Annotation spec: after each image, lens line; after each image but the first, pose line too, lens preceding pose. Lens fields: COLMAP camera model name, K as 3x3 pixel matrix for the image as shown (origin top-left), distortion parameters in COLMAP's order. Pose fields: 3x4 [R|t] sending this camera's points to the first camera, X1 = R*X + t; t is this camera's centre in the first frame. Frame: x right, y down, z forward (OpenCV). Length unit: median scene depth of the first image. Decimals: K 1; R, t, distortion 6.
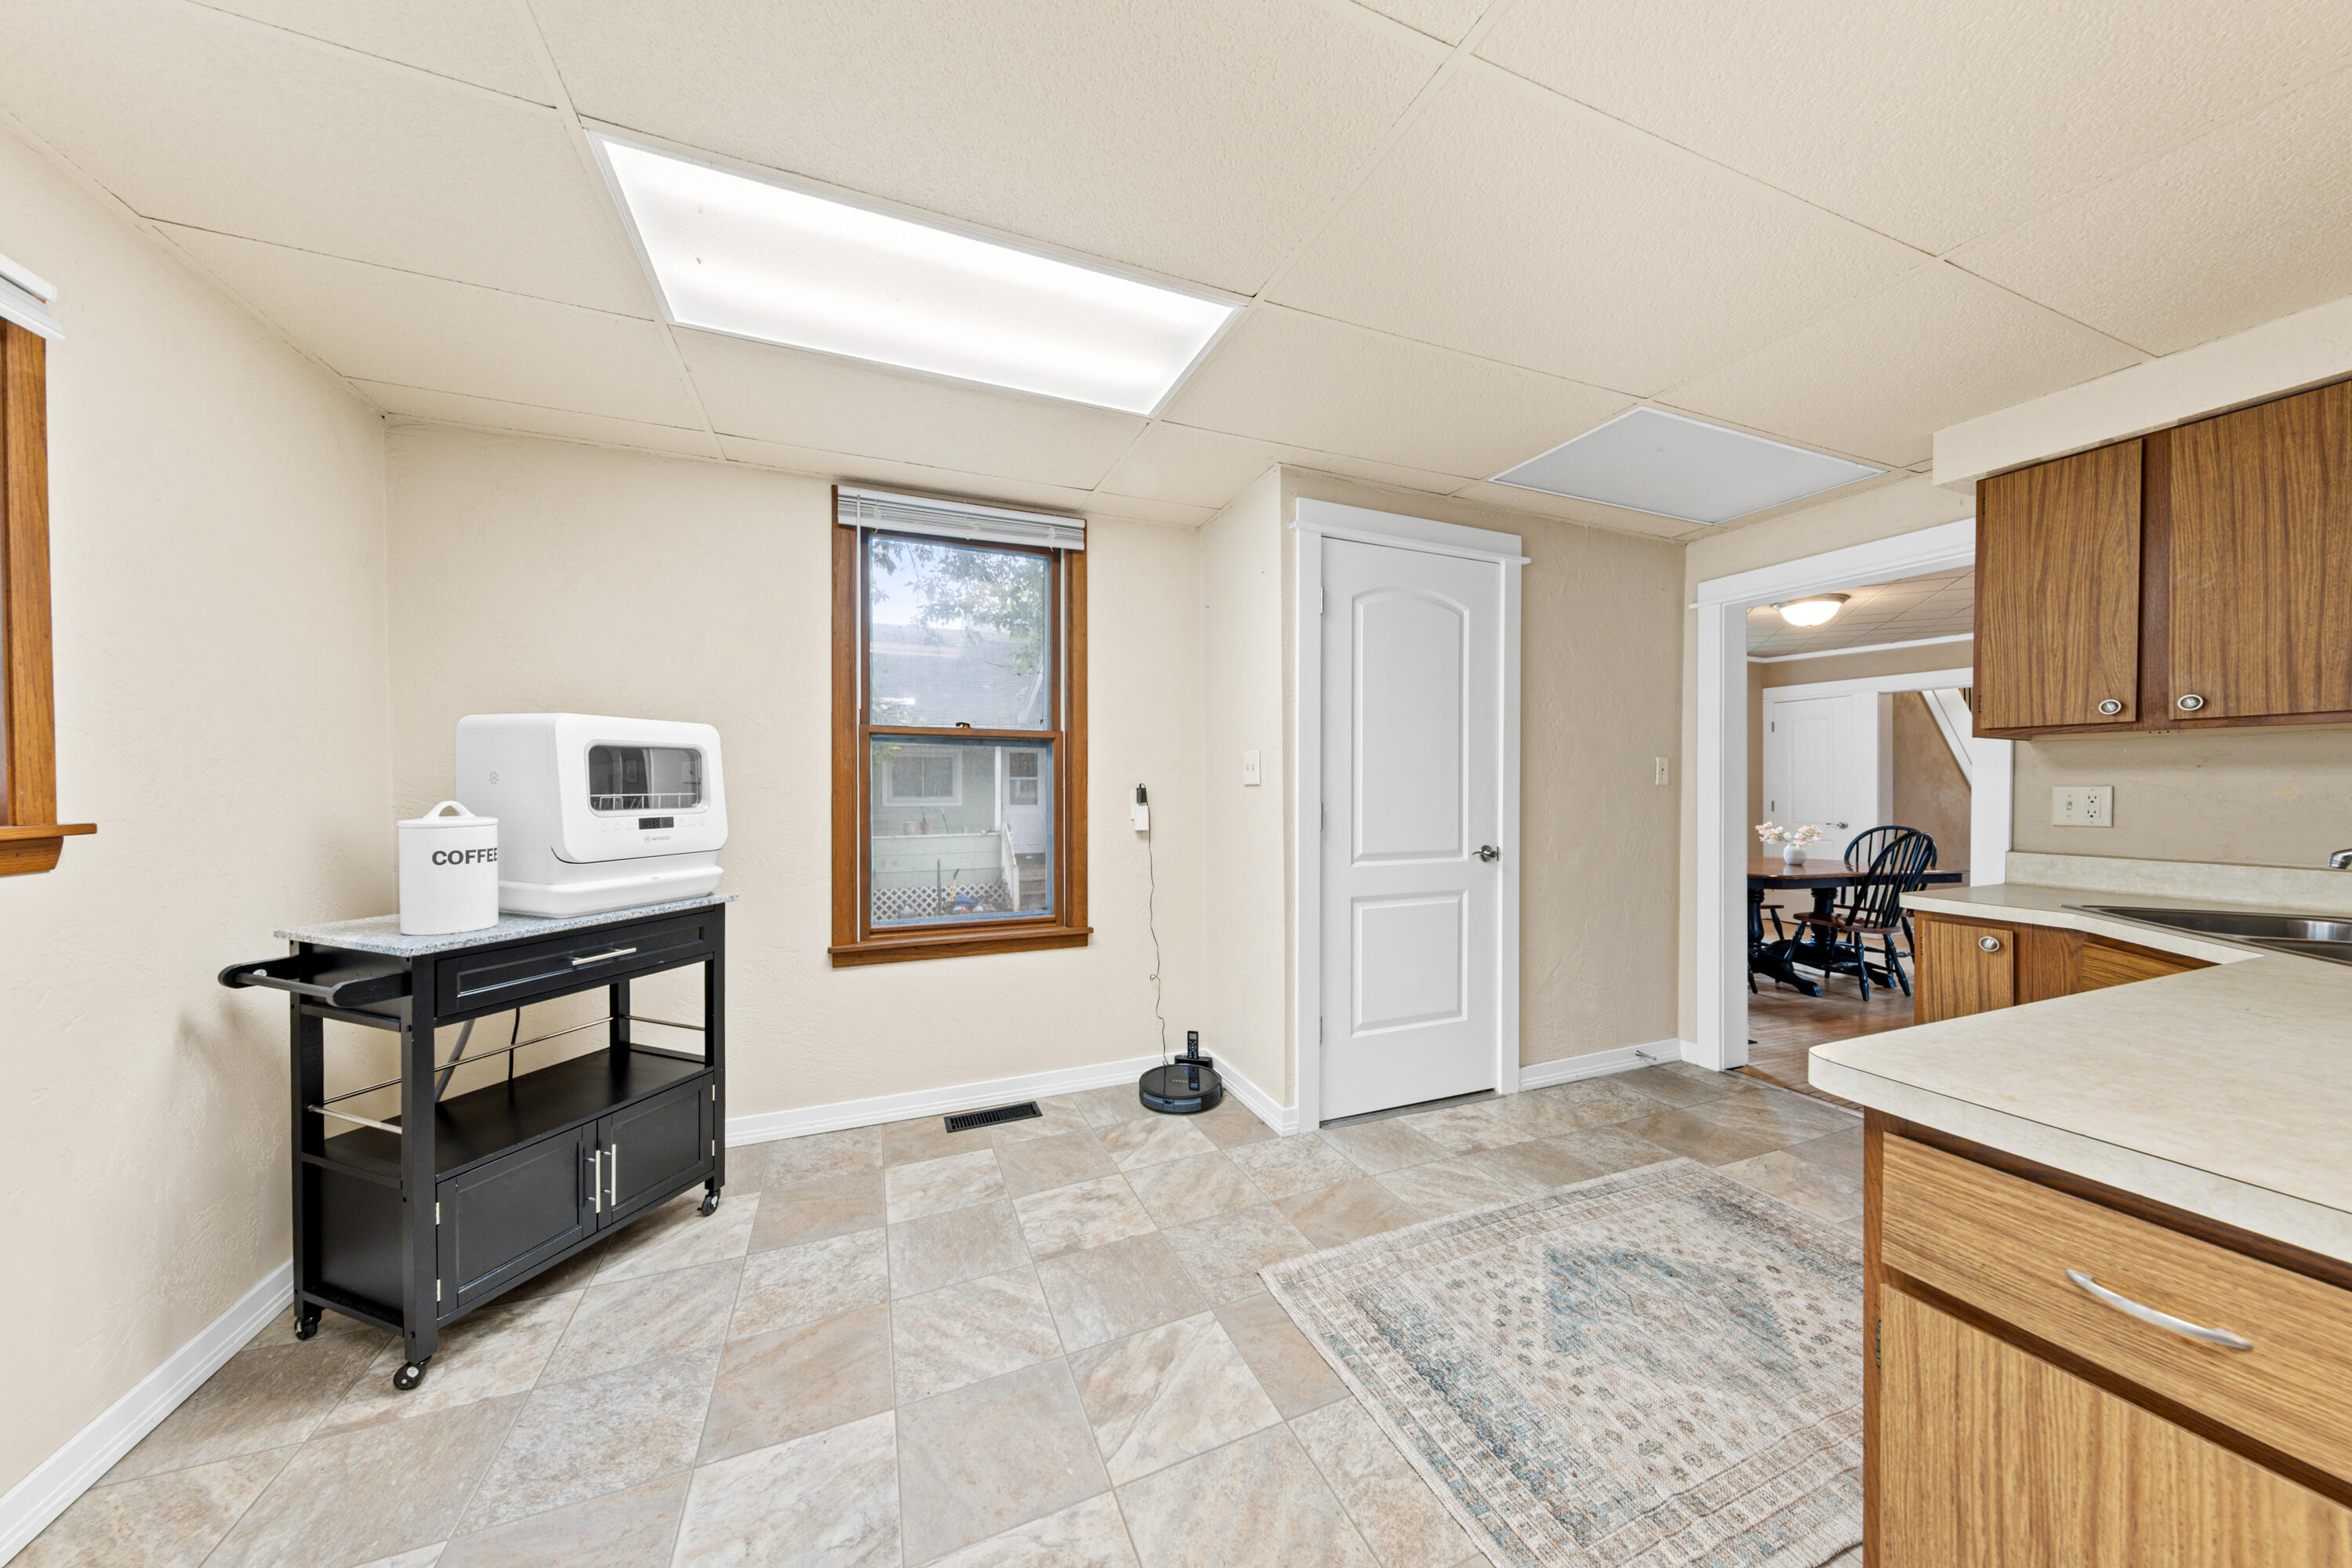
lens RADIAL K [[795.3, 0, 1182.0], [0, 795.3, 791.7], [0, 0, 1]] dist [0.000773, 0.000001]
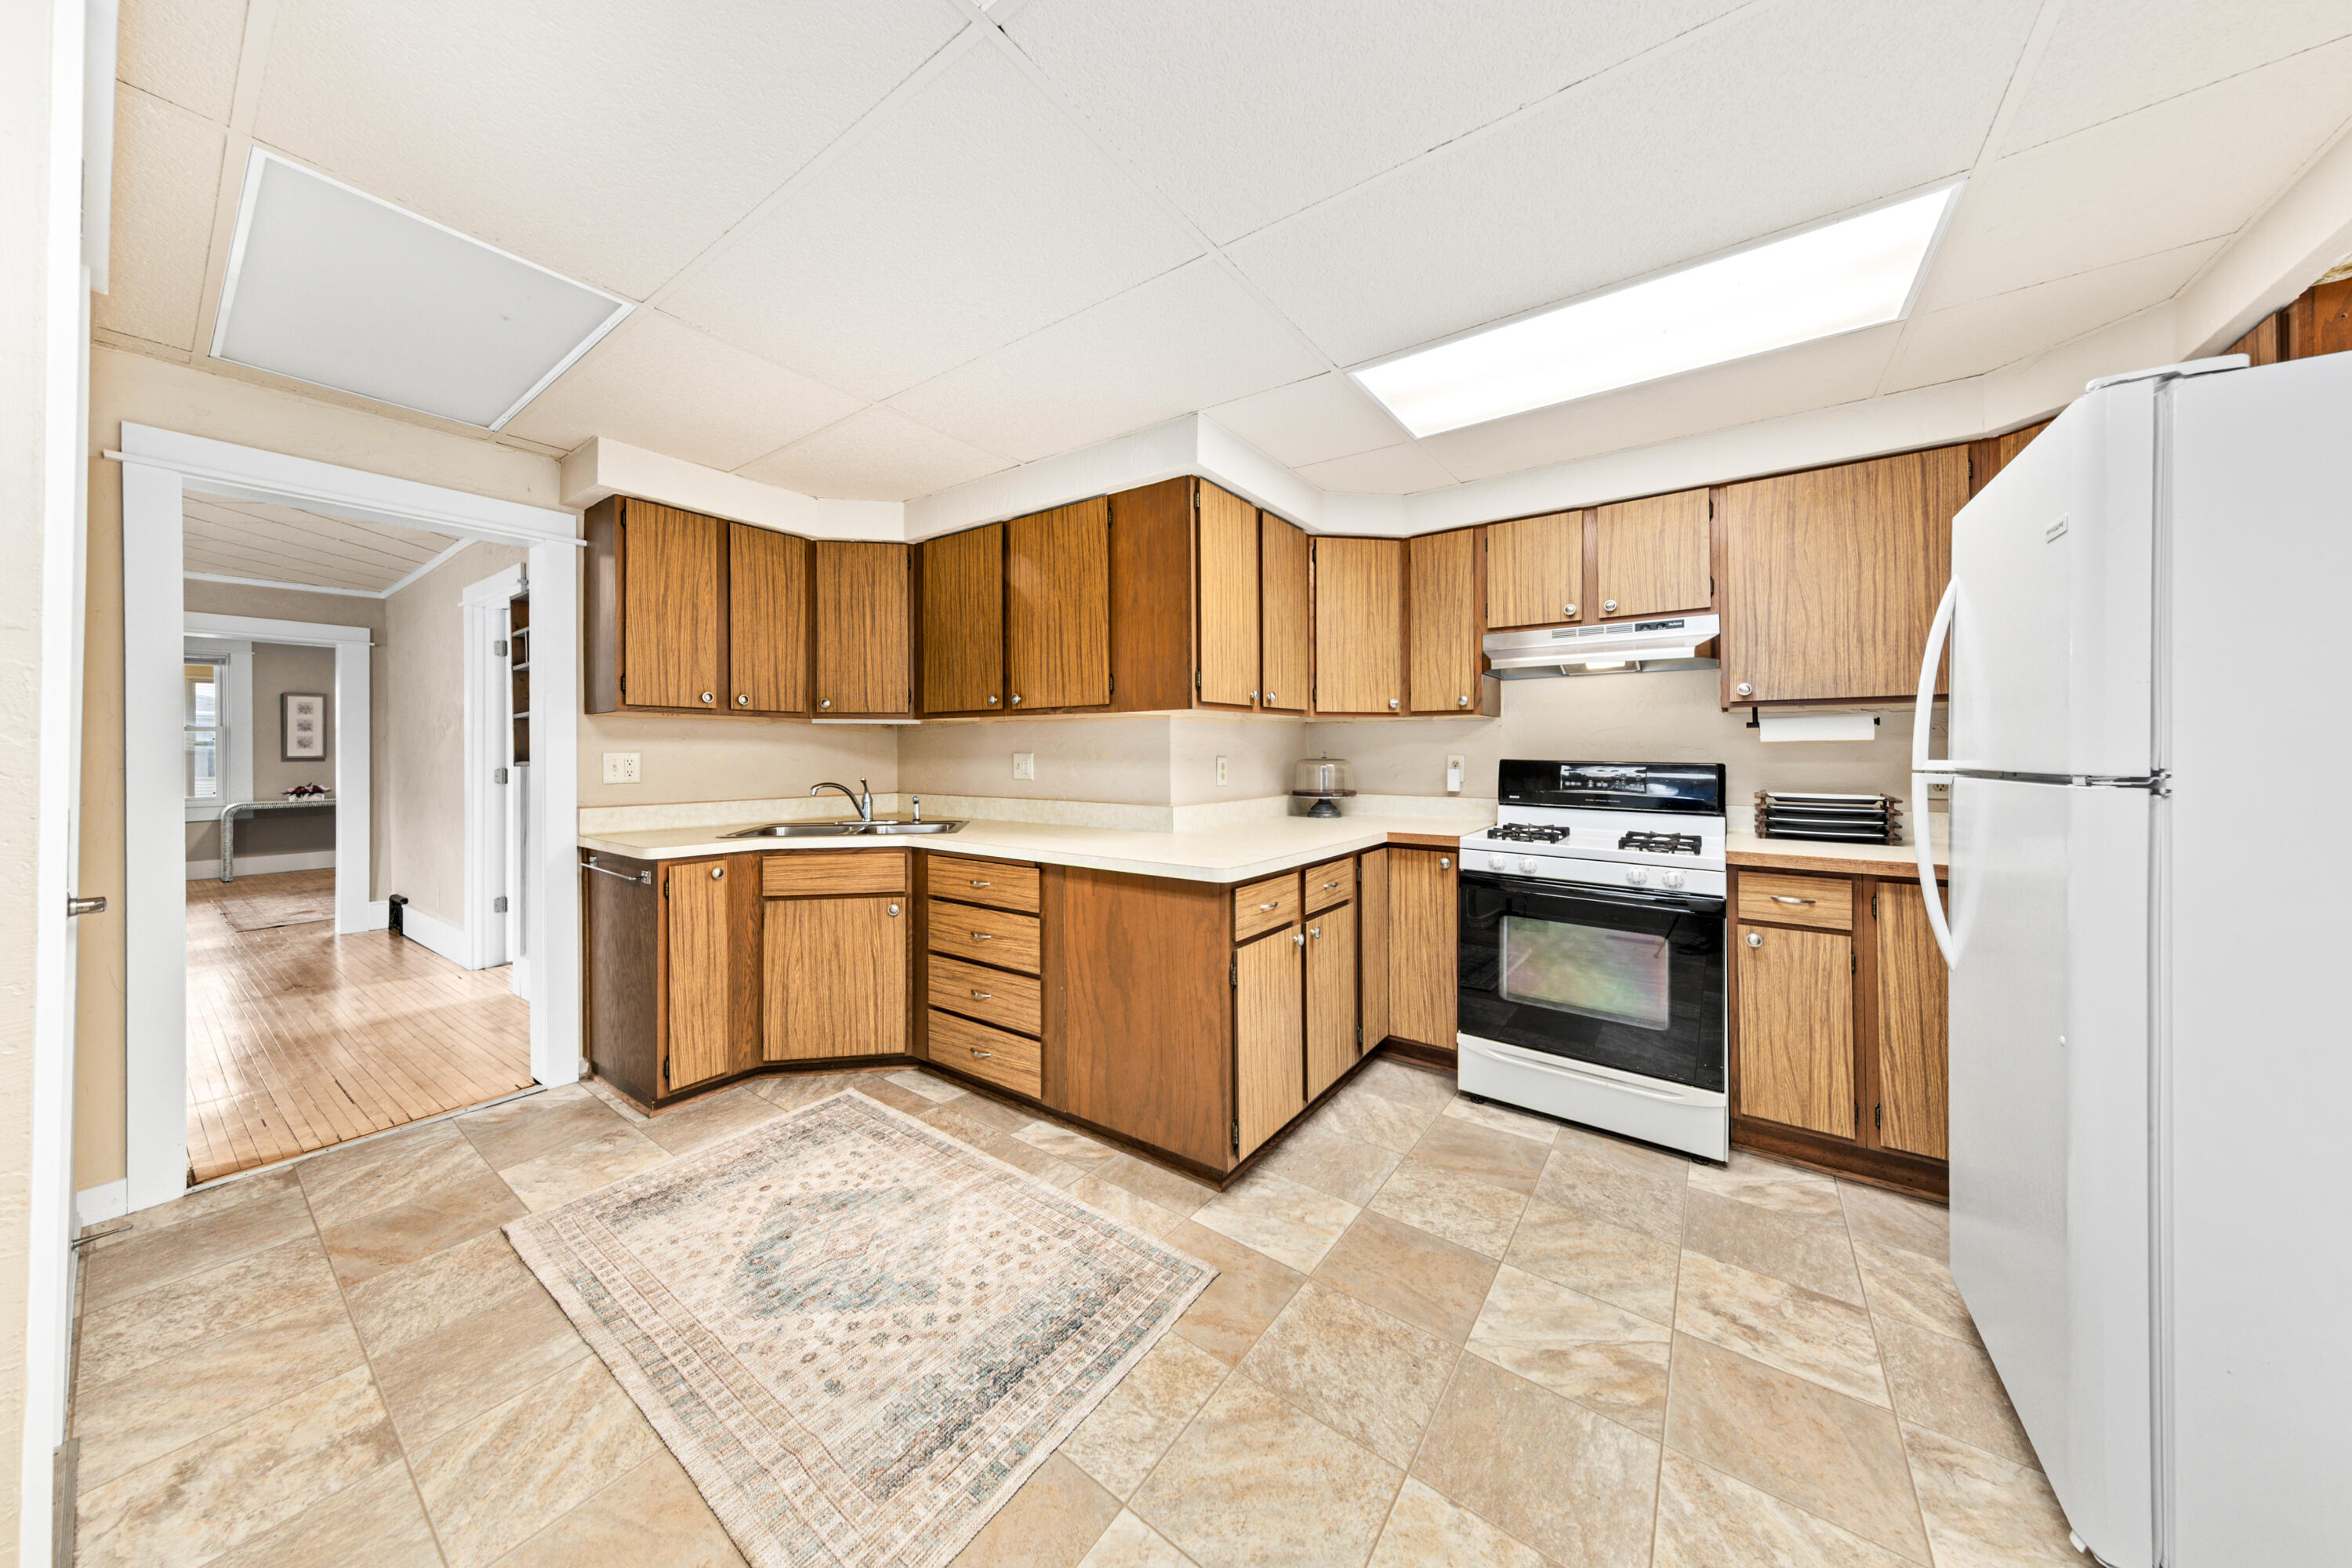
lens RADIAL K [[742.1, 0, 1177.8], [0, 742.1, 738.5], [0, 0, 1]] dist [0.001157, 0.000028]
pose [[-0.528483, 0.014654, 0.848817, -0.467972], [0.006706, 0.999892, -0.013087, -0.009949], [-0.848917, -0.001224, -0.528524, 1.101988]]
